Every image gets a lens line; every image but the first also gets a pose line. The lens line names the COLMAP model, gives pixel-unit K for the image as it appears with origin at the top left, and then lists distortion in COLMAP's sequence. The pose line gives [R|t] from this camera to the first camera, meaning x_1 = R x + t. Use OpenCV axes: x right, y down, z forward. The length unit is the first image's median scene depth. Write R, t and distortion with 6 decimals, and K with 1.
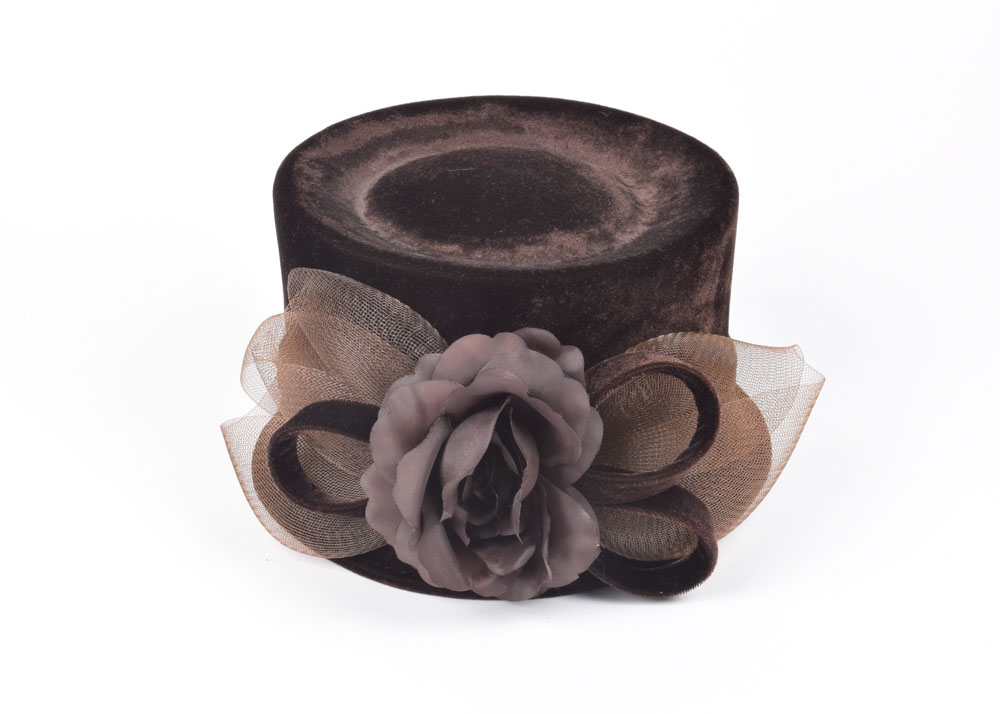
lens RADIAL K [[1722.4, 0, 500.1], [0, 1722.4, 357.3], [0, 0, 1]] dist [-0.046103, 0.000000]
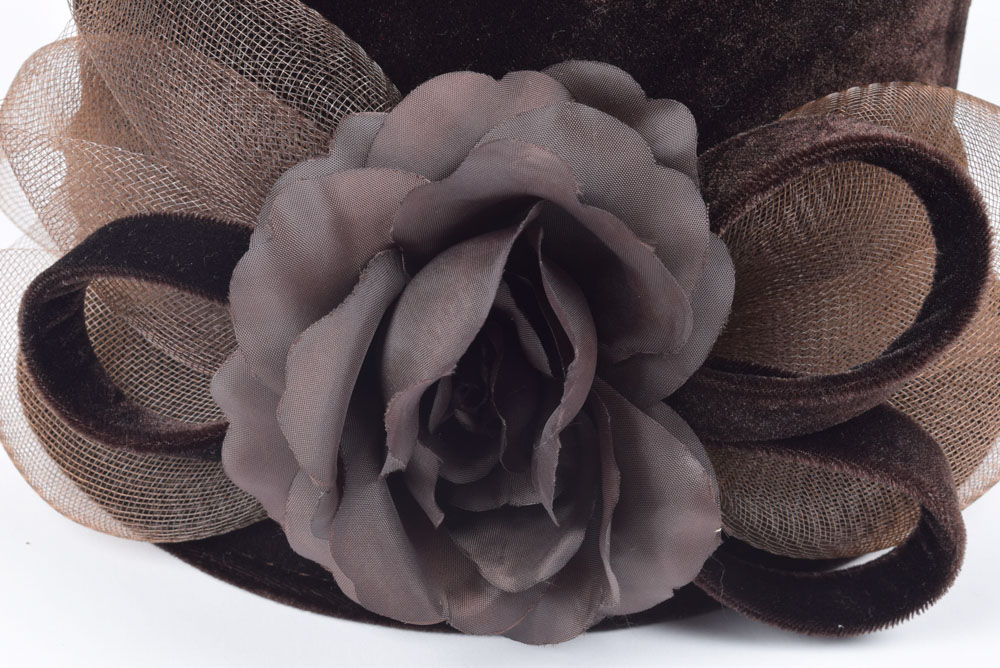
lens RADIAL K [[2364.6, 0, 499.2], [0, 2364.6, 333.1], [0, 0, 1]] dist [-0.021232, 0.000000]
pose [[0.999833, 0.013926, 0.011860, -0.010757], [-0.014507, 0.998626, 0.050364, 0.024325], [-0.011142, -0.050528, 0.998660, 0.361461]]
